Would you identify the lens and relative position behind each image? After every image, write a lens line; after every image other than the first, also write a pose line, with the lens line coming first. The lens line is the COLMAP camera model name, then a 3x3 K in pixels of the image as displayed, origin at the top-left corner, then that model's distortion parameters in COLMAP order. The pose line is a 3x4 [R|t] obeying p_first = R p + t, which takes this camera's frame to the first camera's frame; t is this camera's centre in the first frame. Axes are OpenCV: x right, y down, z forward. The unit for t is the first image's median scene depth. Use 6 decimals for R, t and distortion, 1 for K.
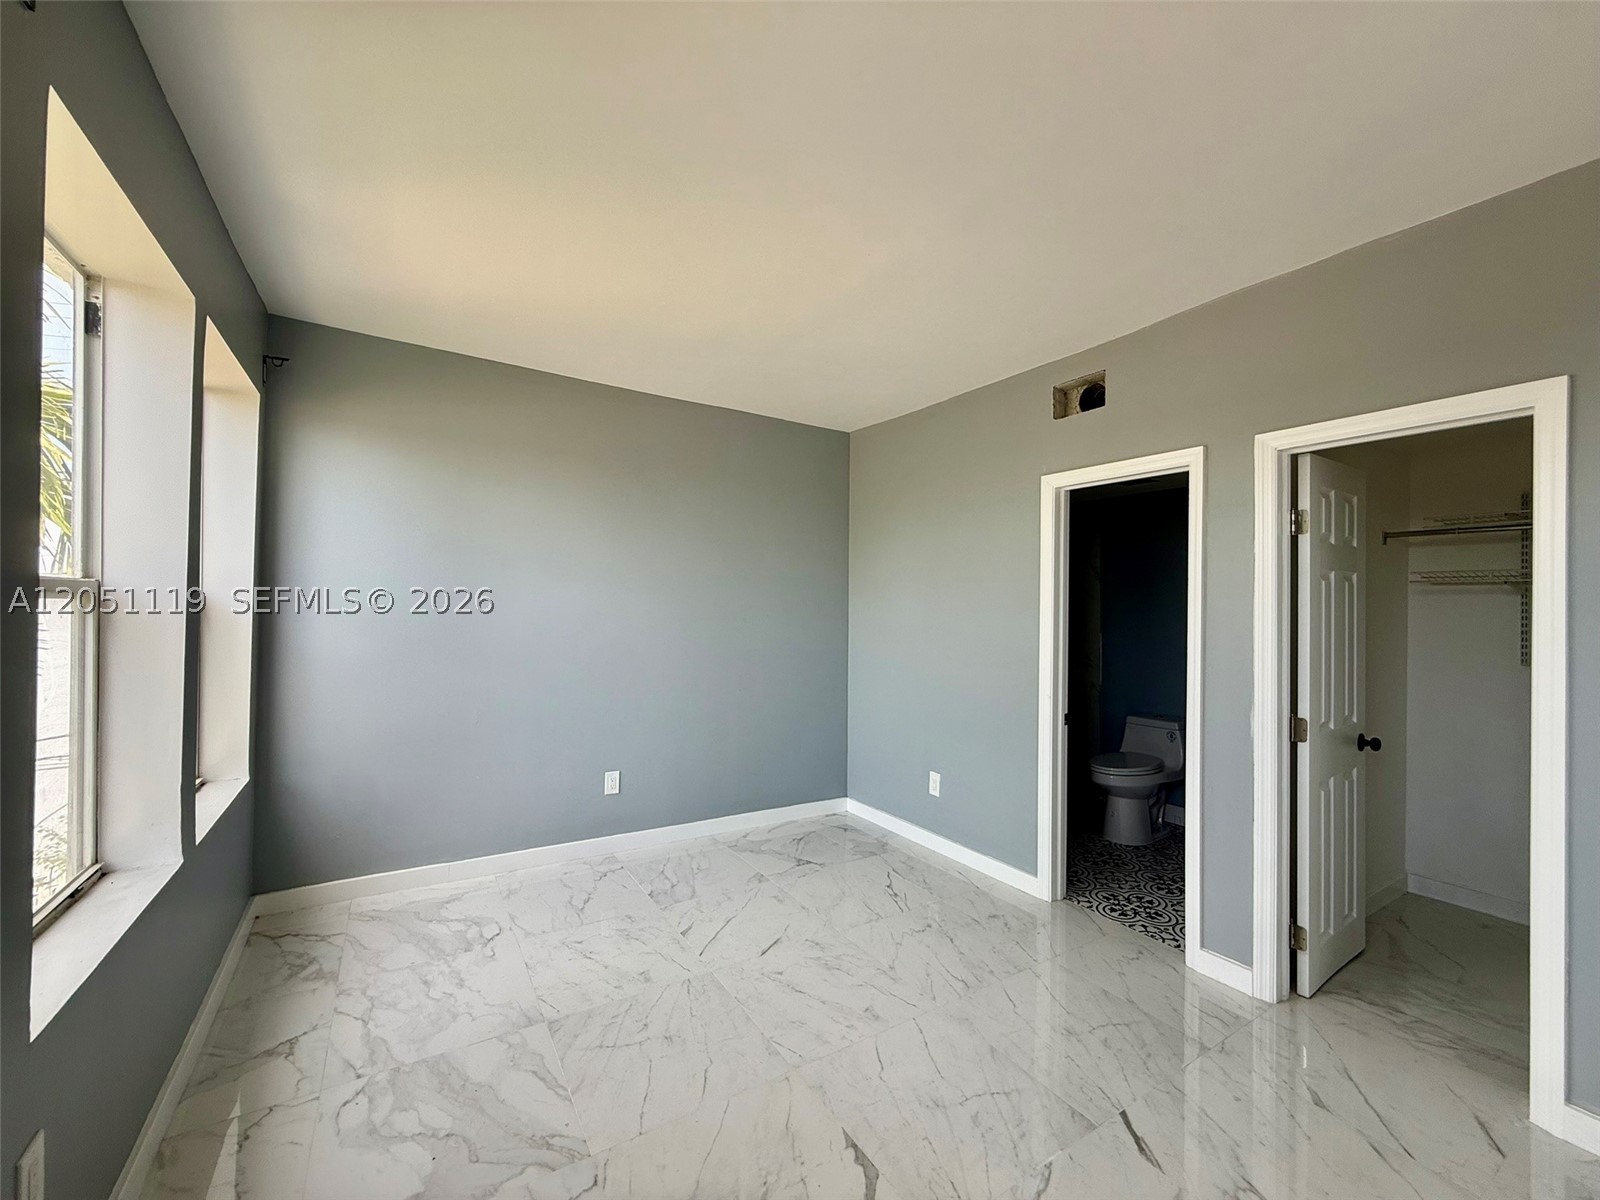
lens RADIAL K [[639.2, 0, 796.0], [0, 639.2, 598.8], [0, 0, 1]] dist [0.000790, 0.000006]
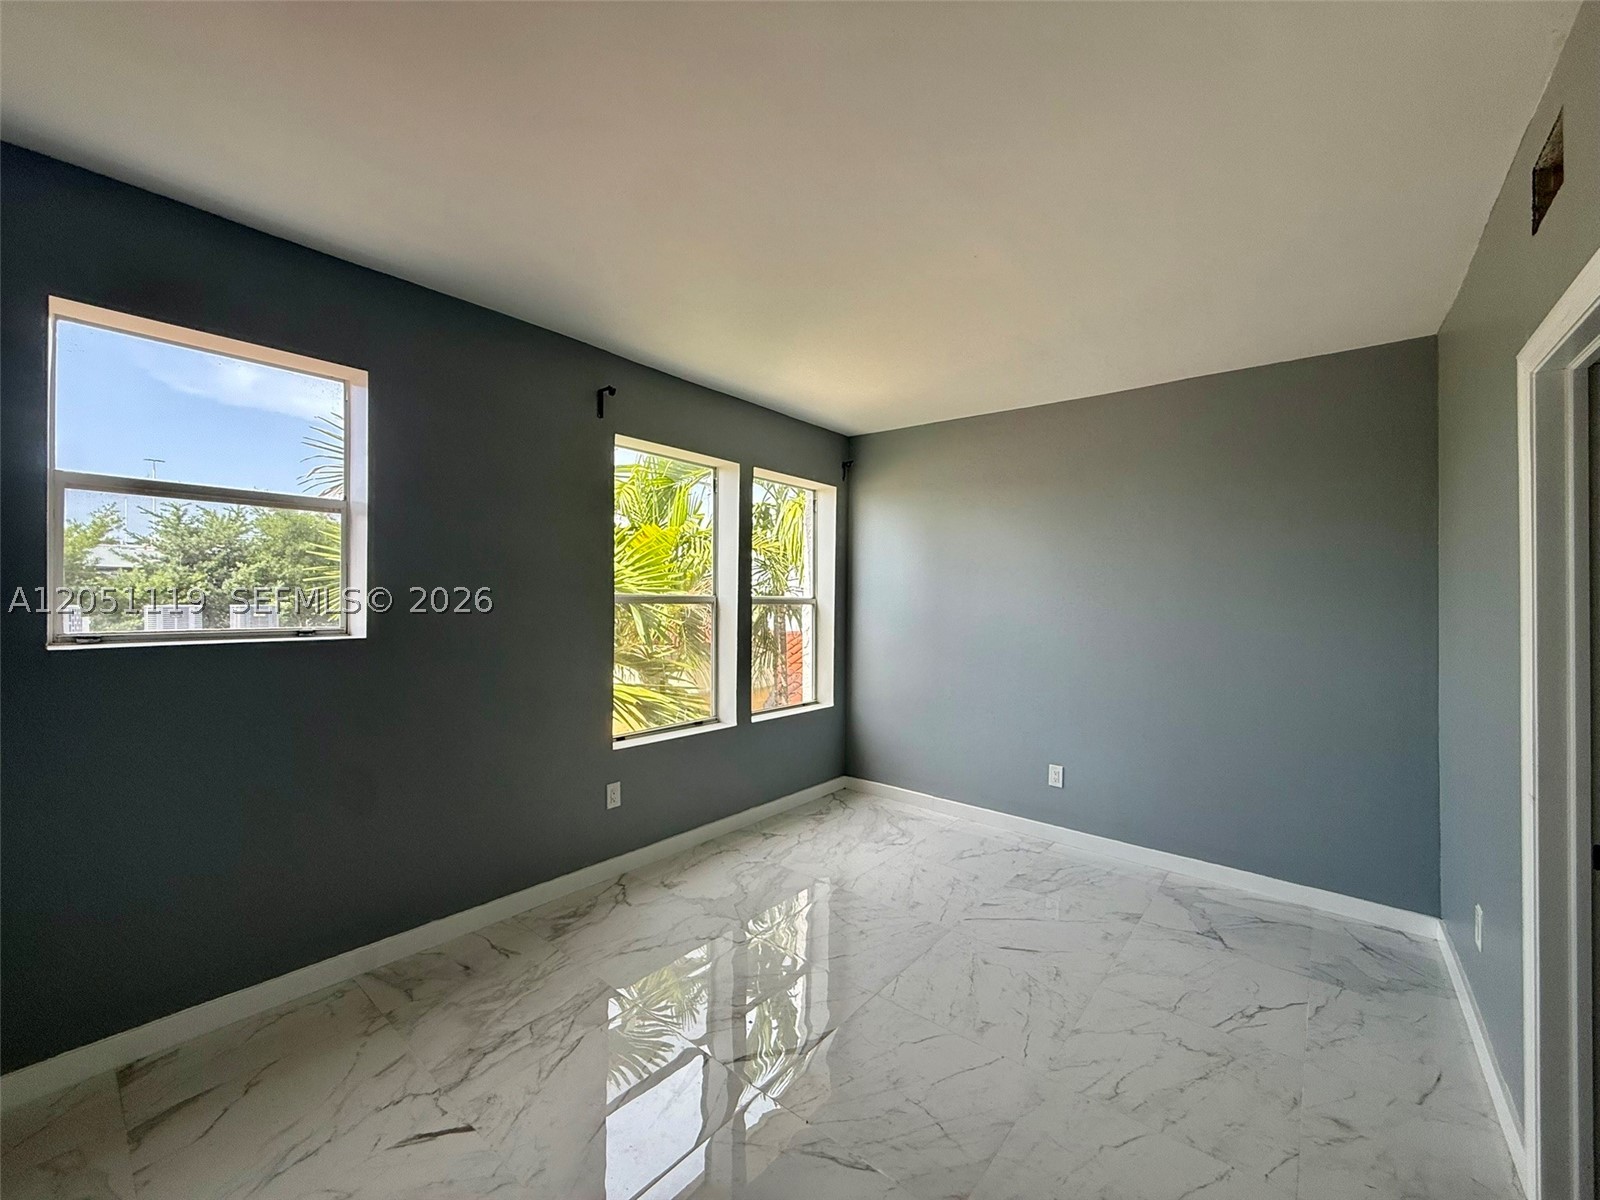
lens RADIAL K [[639.2, 0, 796.0], [0, 639.2, 598.8], [0, 0, 1]] dist [0.000790, 0.000006]
pose [[0.312945, -0.011265, -0.949705, 0.779602], [0.005409, 0.999935, -0.010079, 0.001983], [0.949756, -0.001983, 0.312985, 0.341421]]
